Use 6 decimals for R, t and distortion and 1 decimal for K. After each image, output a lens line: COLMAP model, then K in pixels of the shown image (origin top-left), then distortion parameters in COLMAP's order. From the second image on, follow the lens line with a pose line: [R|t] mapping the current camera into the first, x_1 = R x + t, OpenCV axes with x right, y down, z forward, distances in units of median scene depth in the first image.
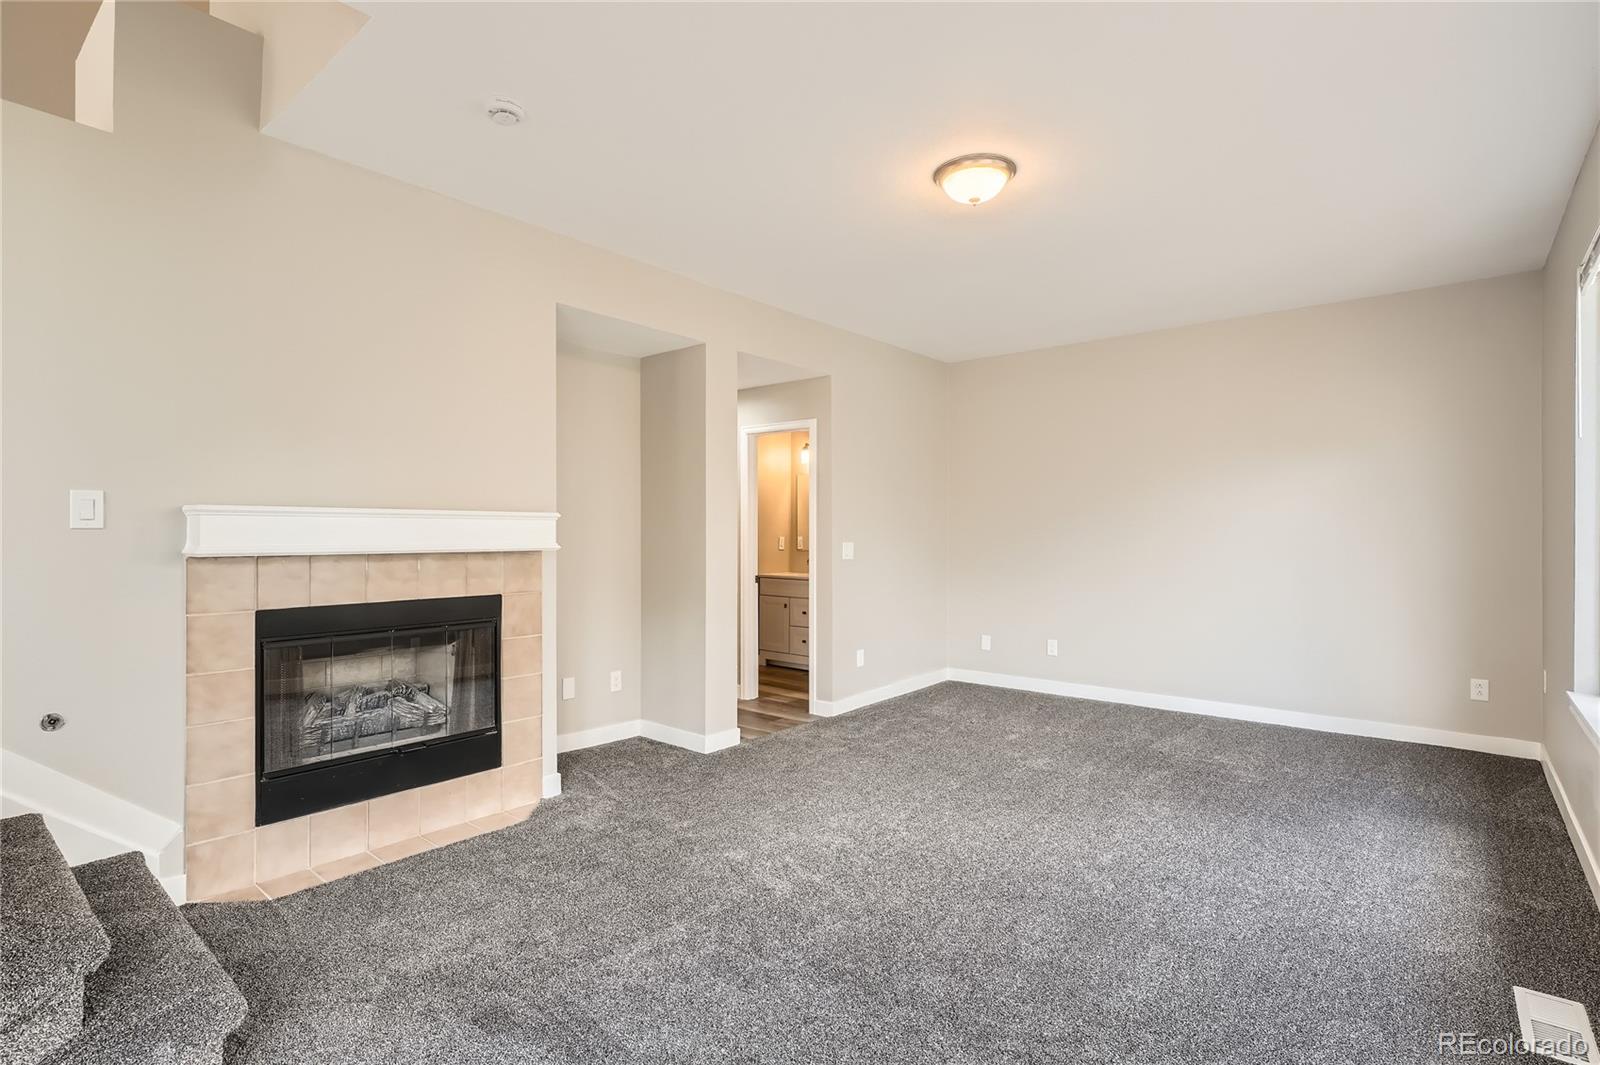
lens RADIAL K [[774.7, 0, 792.3], [0, 774.7, 530.0], [0, 0, 1]] dist [0.001642, -0.000057]
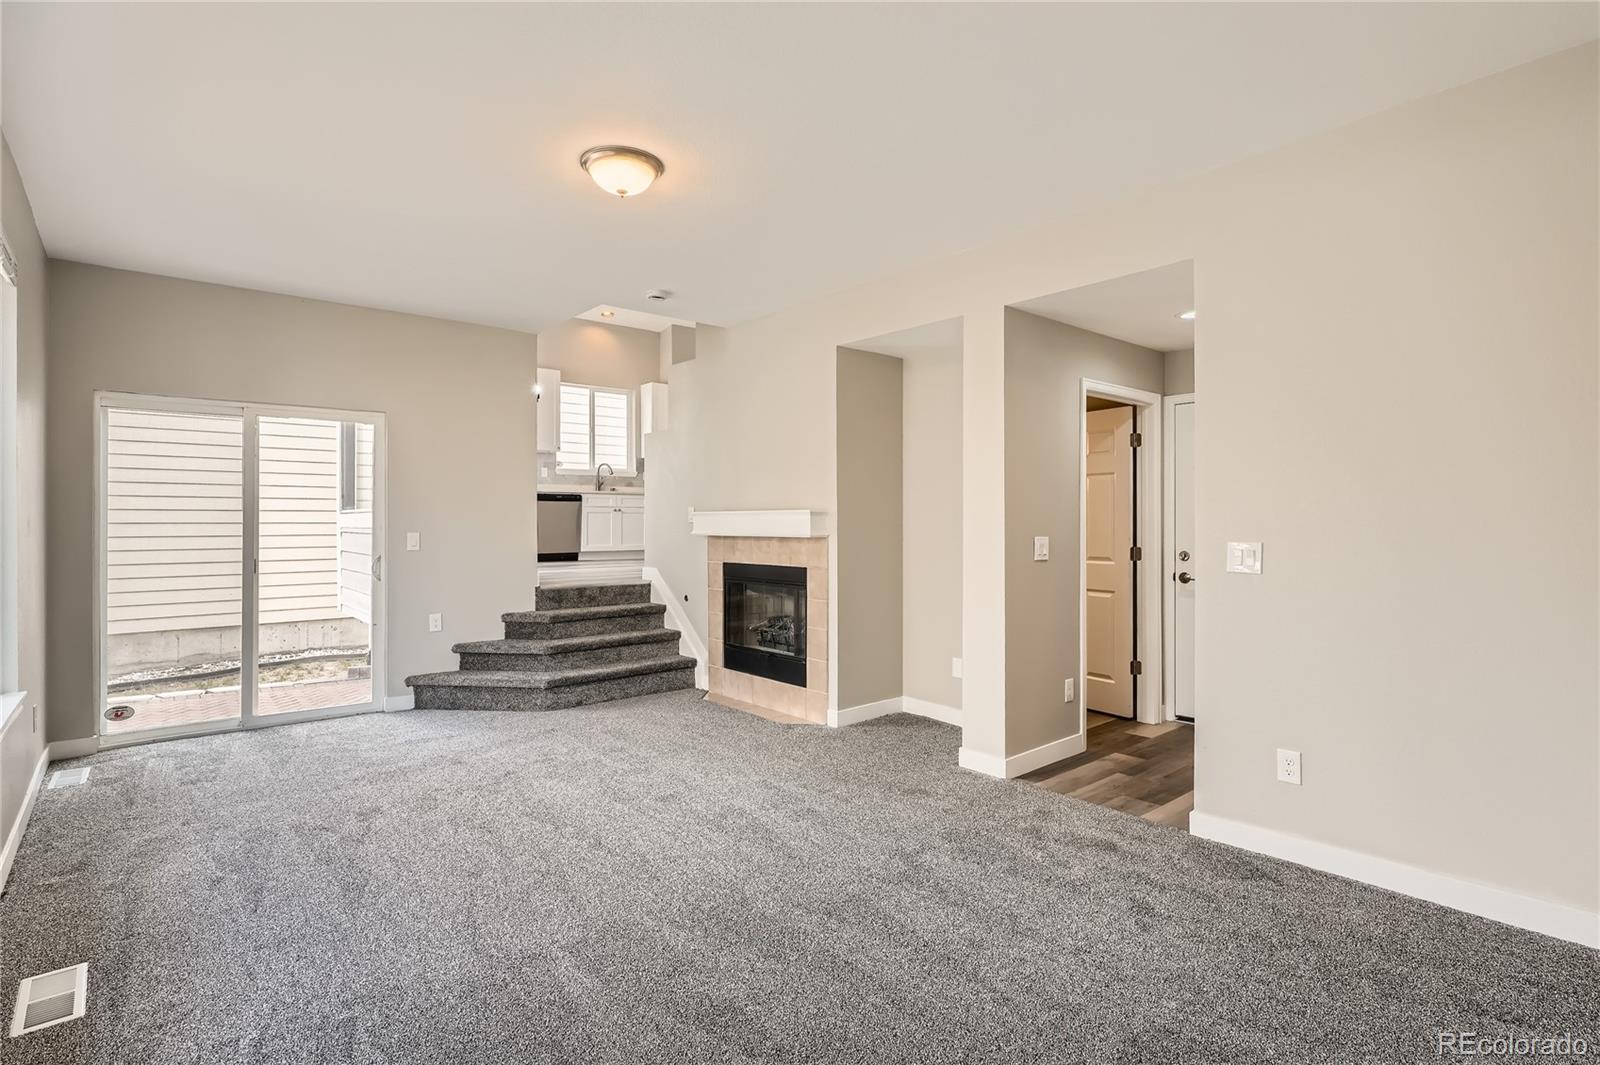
lens RADIAL K [[782.6, 0, 806.2], [0, 782.6, 523.9], [0, 0, 1]] dist [0.002124, 0.000210]
pose [[-0.167472, -0.001793, -0.985875, 1.171267], [0.007716, 0.999965, -0.003129, 0.009041], [0.985847, -0.008131, -0.167452, 1.391819]]
